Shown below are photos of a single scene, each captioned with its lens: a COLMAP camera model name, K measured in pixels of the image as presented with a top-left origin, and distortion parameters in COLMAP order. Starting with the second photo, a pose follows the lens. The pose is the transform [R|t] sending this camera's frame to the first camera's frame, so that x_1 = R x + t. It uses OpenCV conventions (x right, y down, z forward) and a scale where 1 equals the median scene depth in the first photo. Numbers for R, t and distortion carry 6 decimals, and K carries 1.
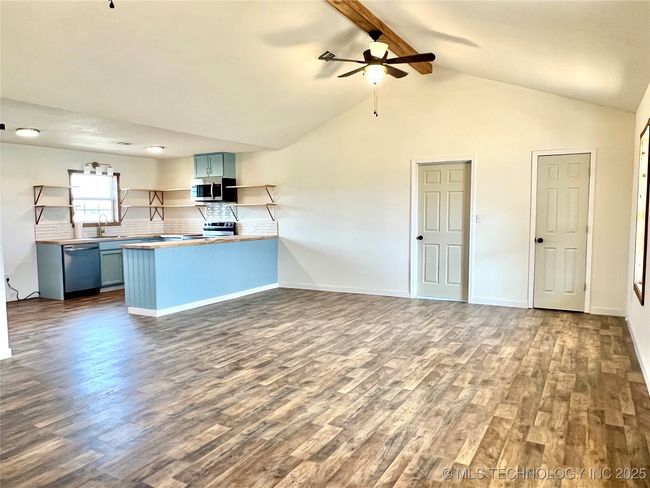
lens RADIAL K [[469.1, 0, 325.2], [0, 469.1, 247.4], [0, 0, 1]] dist [-0.000452, -0.000229]
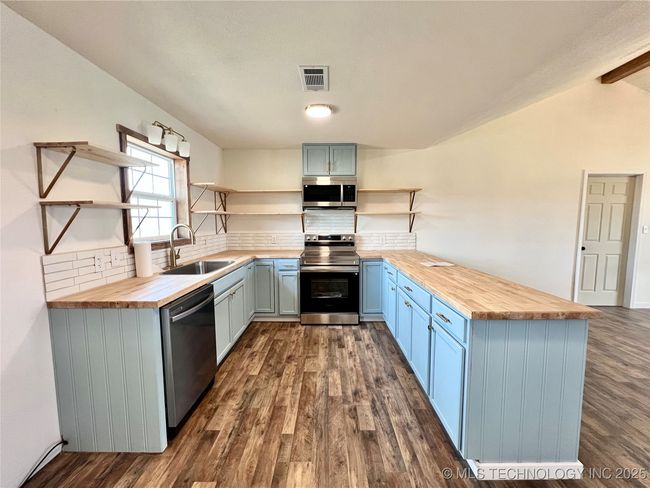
lens RADIAL K [[264.2, 0, 325.4], [0, 264.2, 241.7], [0, 0, 1]] dist [0.003882, -0.000216]
pose [[0.873461, -0.031896, 0.485848, -0.329693], [0.031012, 0.999470, 0.009862, -0.033884], [-0.485905, 0.006453, 0.873988, 0.449927]]
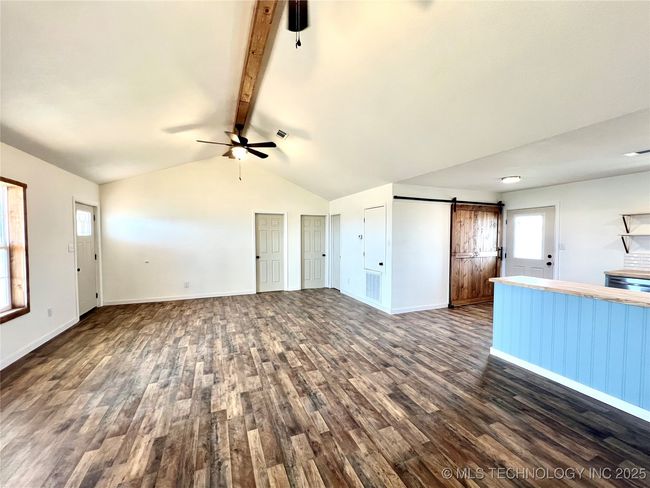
lens RADIAL K [[264.2, 0, 323.8], [0, 264.2, 243.1], [0, 0, 1]] dist [0.003882, -0.000216]
pose [[-0.615372, 0.031068, -0.787625, 0.471897], [-0.053662, 0.995253, 0.081184, -0.179288], [0.786408, 0.092224, -0.610784, 1.868966]]
